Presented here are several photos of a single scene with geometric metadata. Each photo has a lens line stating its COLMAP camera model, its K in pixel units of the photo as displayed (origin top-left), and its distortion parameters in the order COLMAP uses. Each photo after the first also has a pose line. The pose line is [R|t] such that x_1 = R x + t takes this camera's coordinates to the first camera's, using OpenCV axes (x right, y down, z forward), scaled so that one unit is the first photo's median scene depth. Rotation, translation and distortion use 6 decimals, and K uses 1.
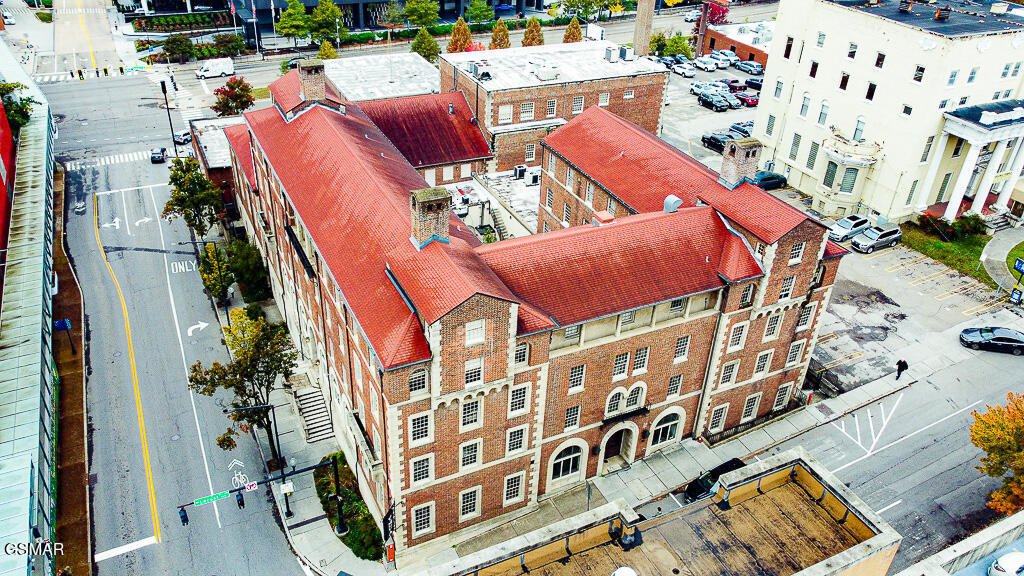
lens RADIAL K [[777.3, 0, 510.2], [0, 777.3, 288.5], [0, 0, 1]] dist [-0.004155, 0.000788]
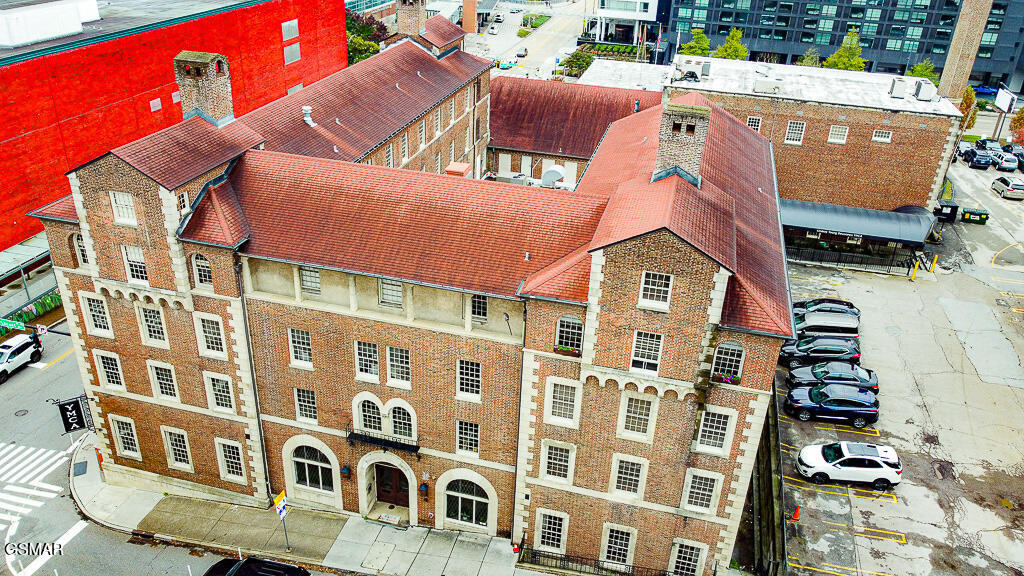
lens RADIAL K [[777.3, 0, 509.4], [0, 777.3, 288.2], [0, 0, 1]] dist [-0.004155, 0.000788]
pose [[0.756378, 0.296335, -0.583162, 0.479894], [-0.356045, 0.934378, 0.013005, -0.012730], [0.548748, 0.197795, 0.812252, 0.369259]]
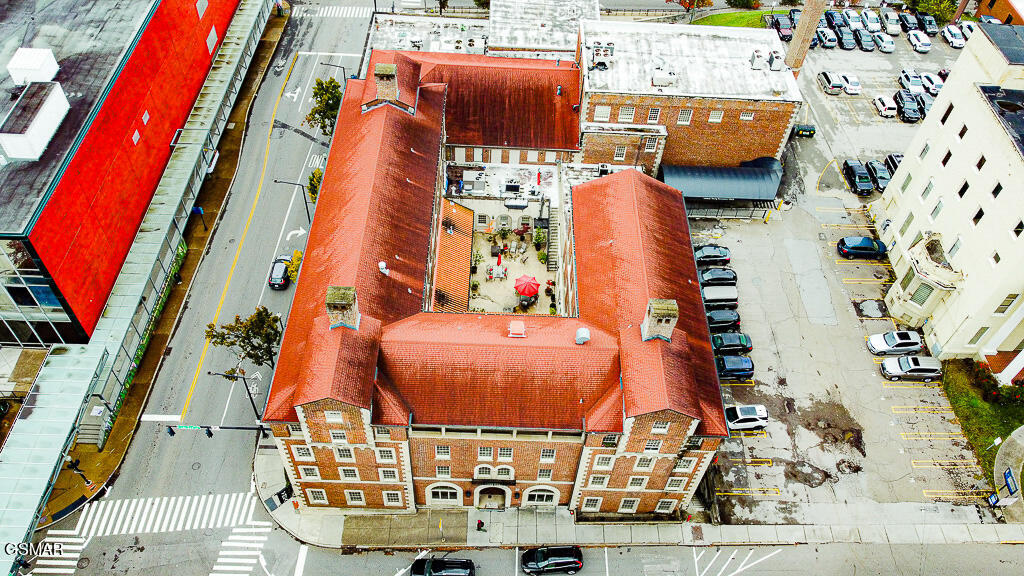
lens RADIAL K [[777.3, 0, 509.2], [0, 777.3, 287.3], [0, 0, 1]] dist [-0.004155, 0.000788]
pose [[0.892940, 0.342770, -0.291834, 0.332594], [-0.245949, 0.914419, 0.321475, -0.401809], [0.377051, -0.215281, 0.900825, -0.008636]]
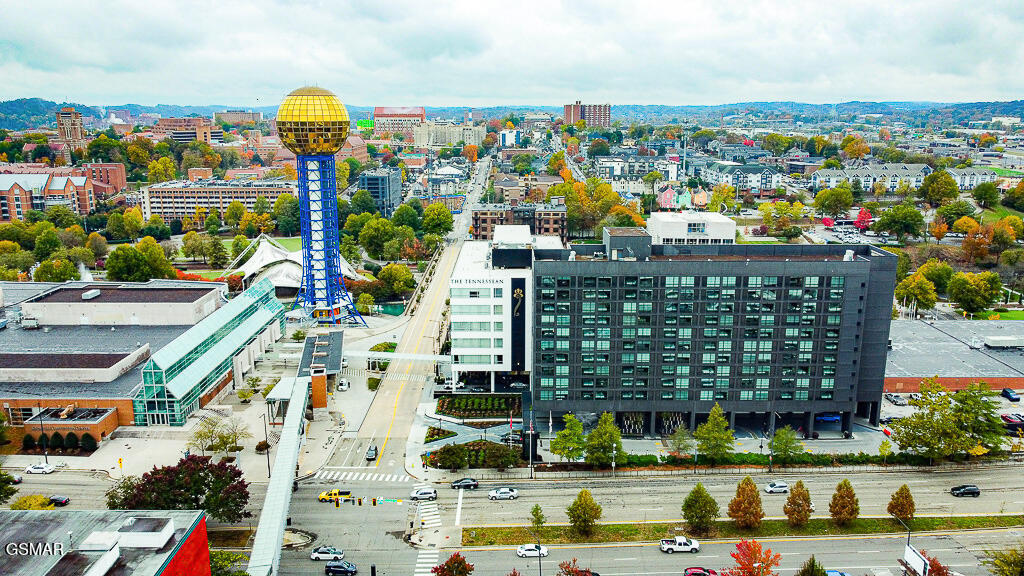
lens RADIAL K [[777.3, 0, 509.4], [0, 777.3, 289.8], [0, 0, 1]] dist [-0.004155, 0.000788]
pose [[0.895175, 0.060820, -0.441546, 0.149724], [-0.203779, 0.936894, -0.284083, -0.572388], [0.396404, 0.344281, 0.851078, 0.263557]]
